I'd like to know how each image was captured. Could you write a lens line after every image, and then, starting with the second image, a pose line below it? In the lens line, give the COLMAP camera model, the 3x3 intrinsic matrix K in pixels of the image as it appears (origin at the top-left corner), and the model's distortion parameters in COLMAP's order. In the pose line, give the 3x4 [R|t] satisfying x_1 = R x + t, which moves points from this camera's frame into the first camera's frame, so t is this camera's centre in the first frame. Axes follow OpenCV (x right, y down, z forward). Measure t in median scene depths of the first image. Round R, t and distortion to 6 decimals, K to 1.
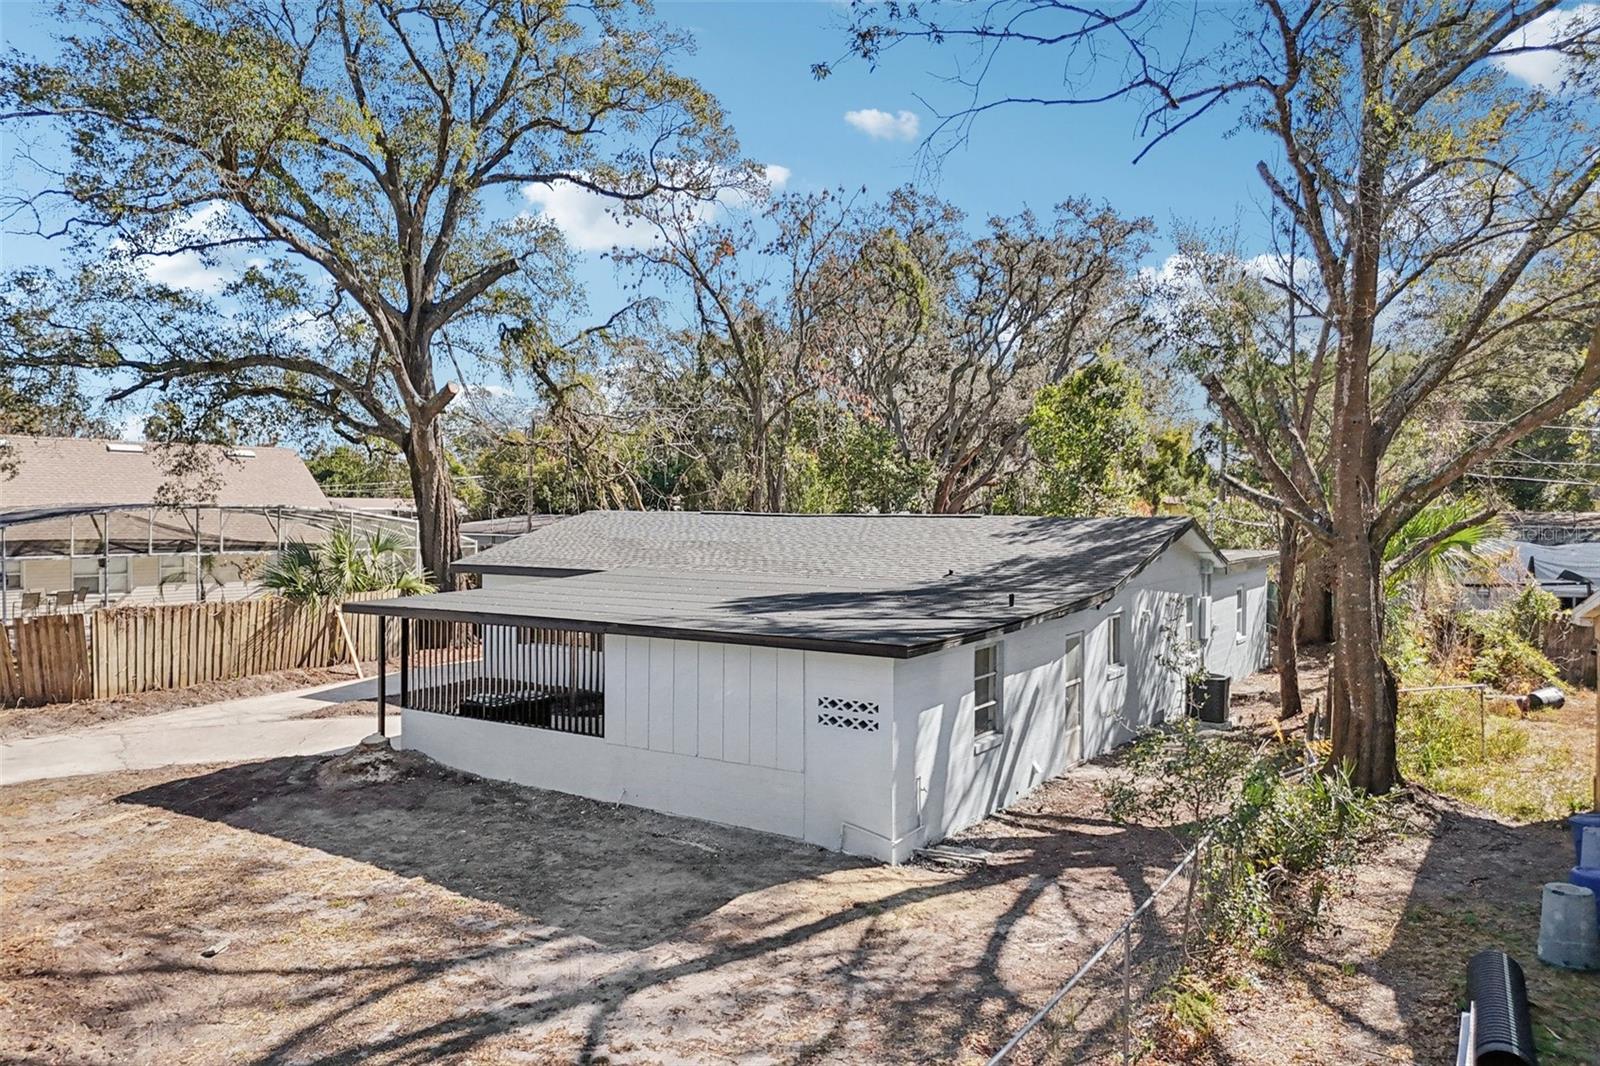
lens RADIAL K [[1155.6, 0, 800.0], [0, 1155.6, 533.0], [0, 0, 1]] dist [0.069080, -0.059951]
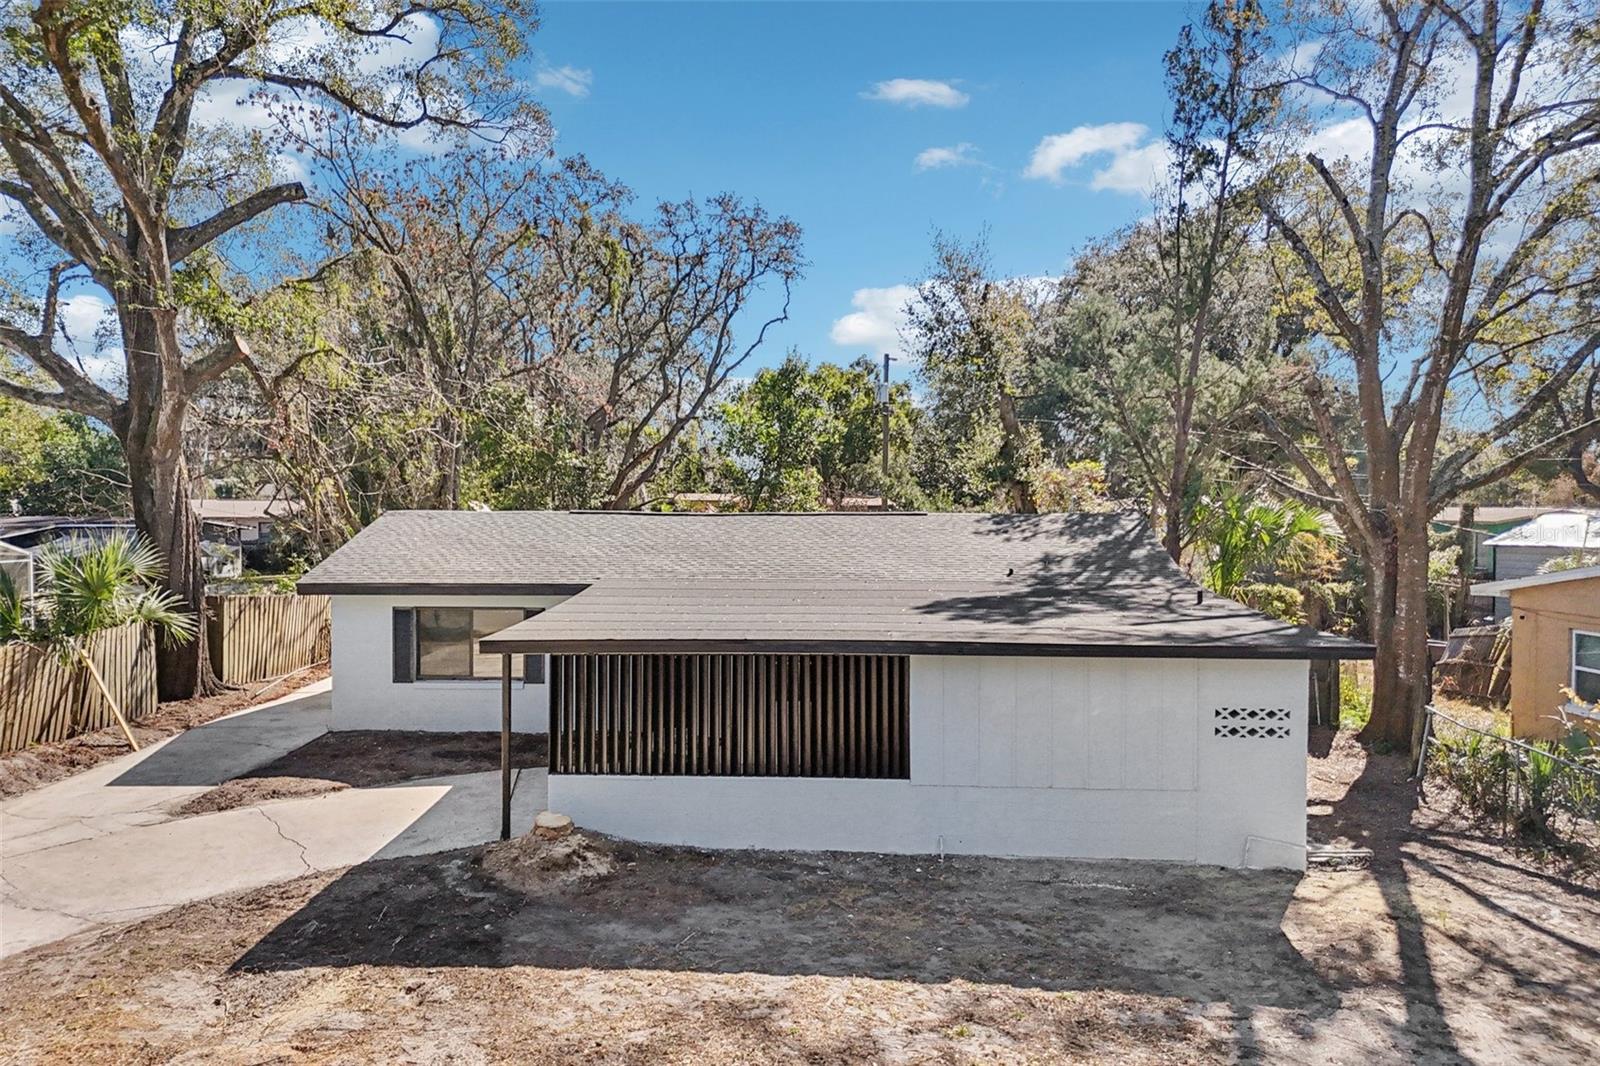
lens RADIAL K [[1165.4, 0, 792.6], [0, 1165.4, 540.8], [0, 0, 1]] dist [0.067390, -0.058266]
pose [[0.863011, -0.019111, 0.504824, -0.816357], [0.014386, 0.999809, 0.013255, -0.012935], [-0.504981, -0.004177, 0.863120, 0.373545]]
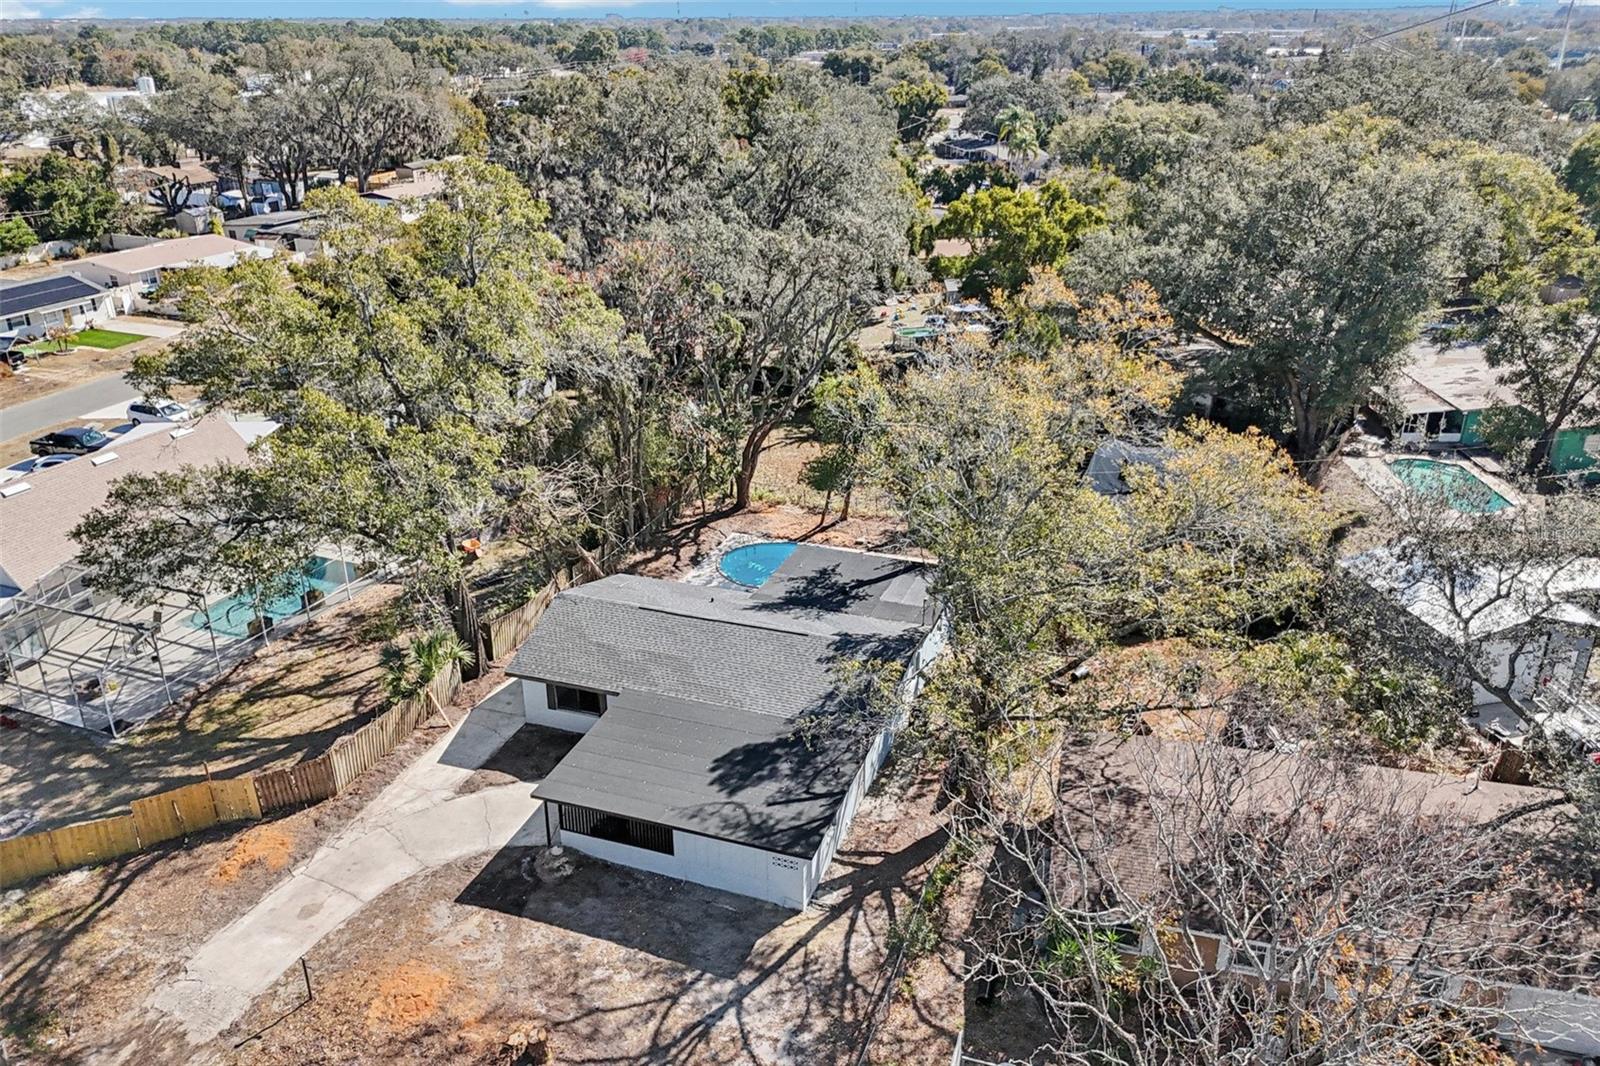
lens RADIAL K [[1199.5, 0, 820.9], [0, 1199.5, 535.3], [0, 0, 1]] dist [0.073261, -0.061618]
pose [[0.971450, -0.097042, 0.216488, -0.428859], [0.008374, 0.925975, 0.377493, -1.665673], [-0.237095, -0.364903, 0.900351, -1.301775]]
